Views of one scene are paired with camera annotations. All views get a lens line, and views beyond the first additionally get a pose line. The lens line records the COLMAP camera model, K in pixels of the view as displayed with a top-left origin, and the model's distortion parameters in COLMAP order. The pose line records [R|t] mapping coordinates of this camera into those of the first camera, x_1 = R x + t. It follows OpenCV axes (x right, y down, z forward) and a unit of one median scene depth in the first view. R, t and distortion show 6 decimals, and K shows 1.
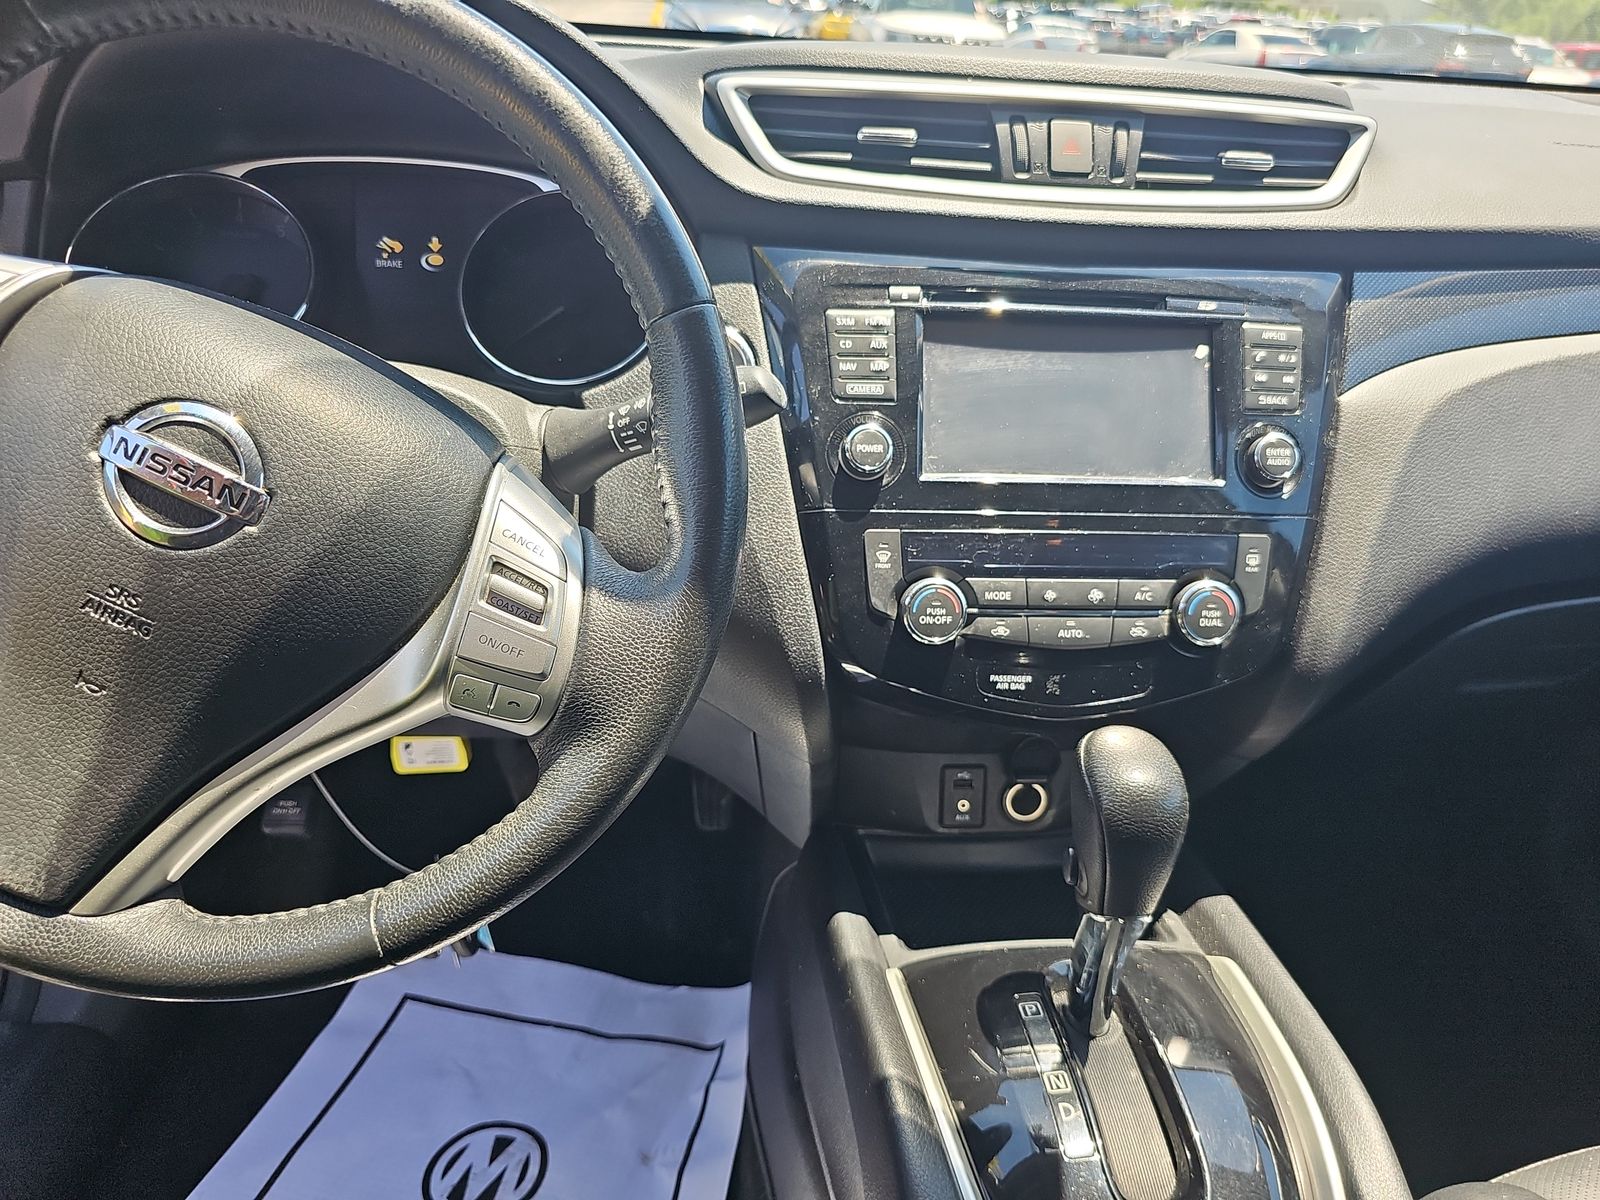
lens RADIAL K [[1074.4, 0, 810.7], [0, 1074.4, 598.0], [0, 0, 1]] dist [0.015387, -0.025569]
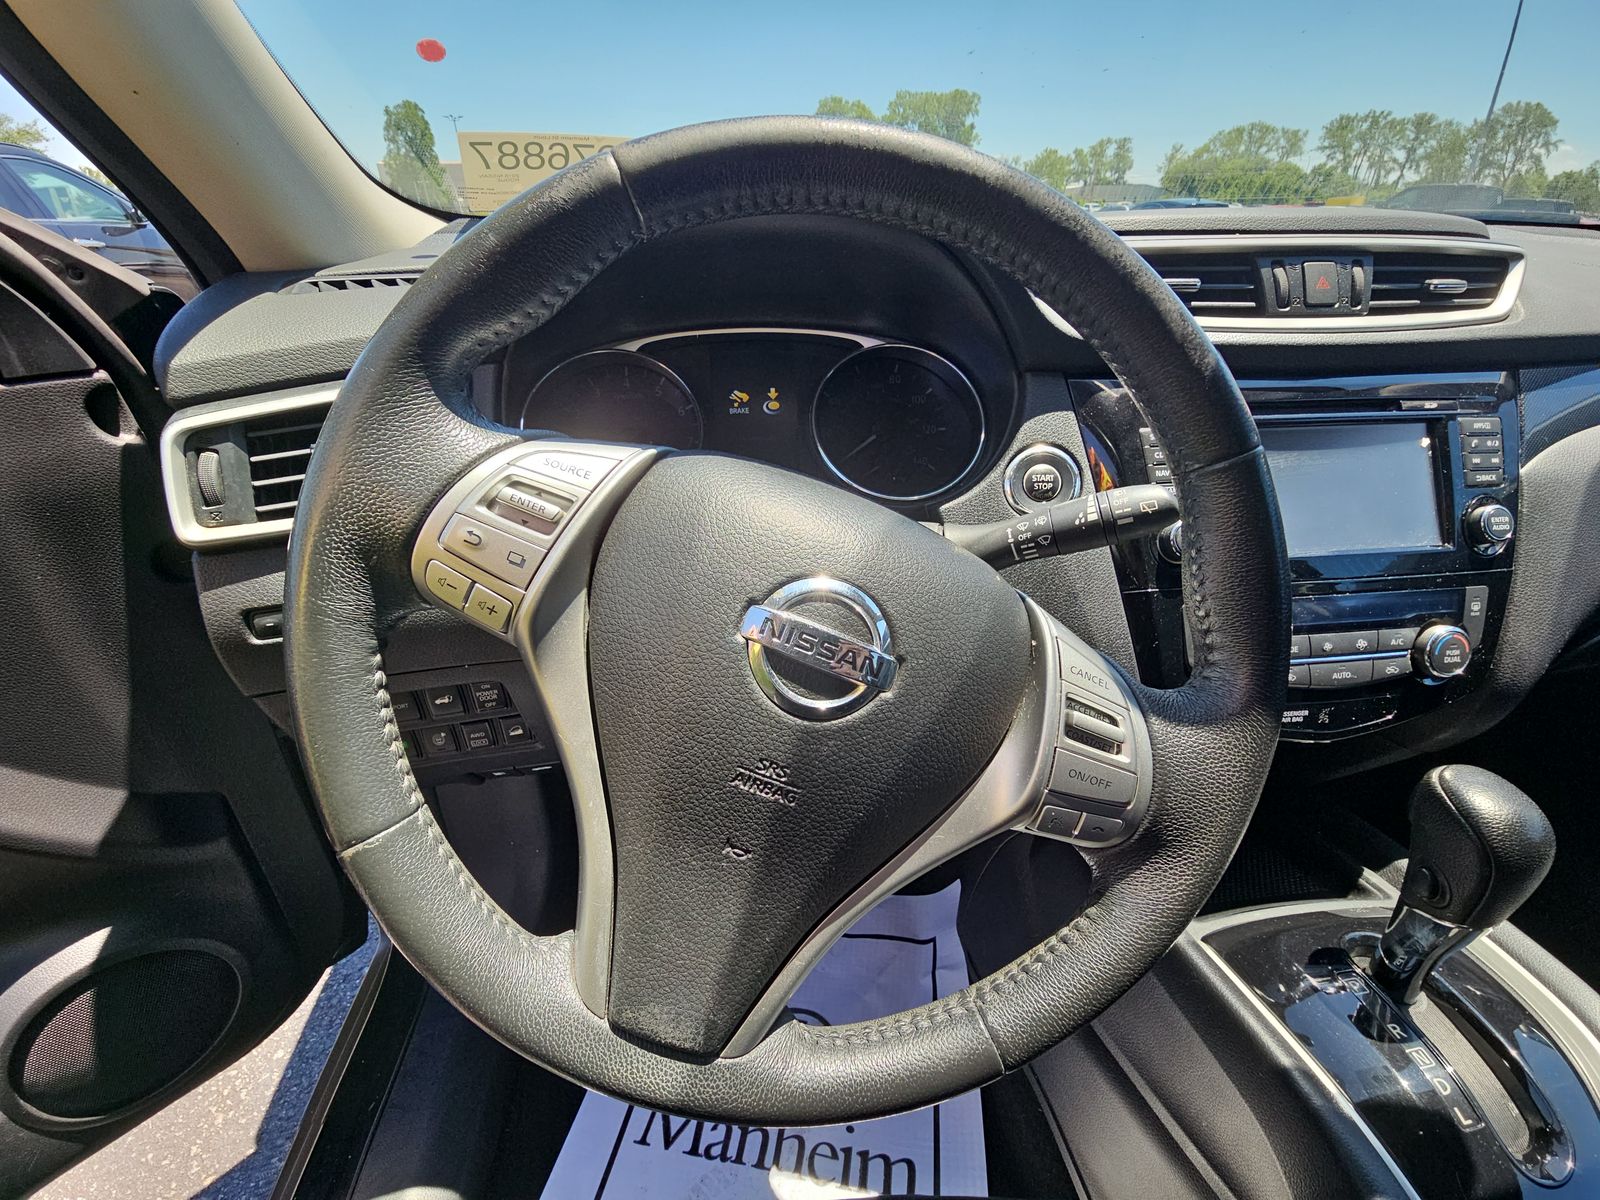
lens RADIAL K [[654.6, 0, 797.9], [0, 654.6, 599.8], [0, 0, 1]] dist [0.004069, -0.002403]
pose [[0.998061, -0.061701, -0.008166, -0.376922], [0.061890, 0.997760, 0.025379, -0.112755], [0.006581, -0.025835, 0.999645, 0.233818]]
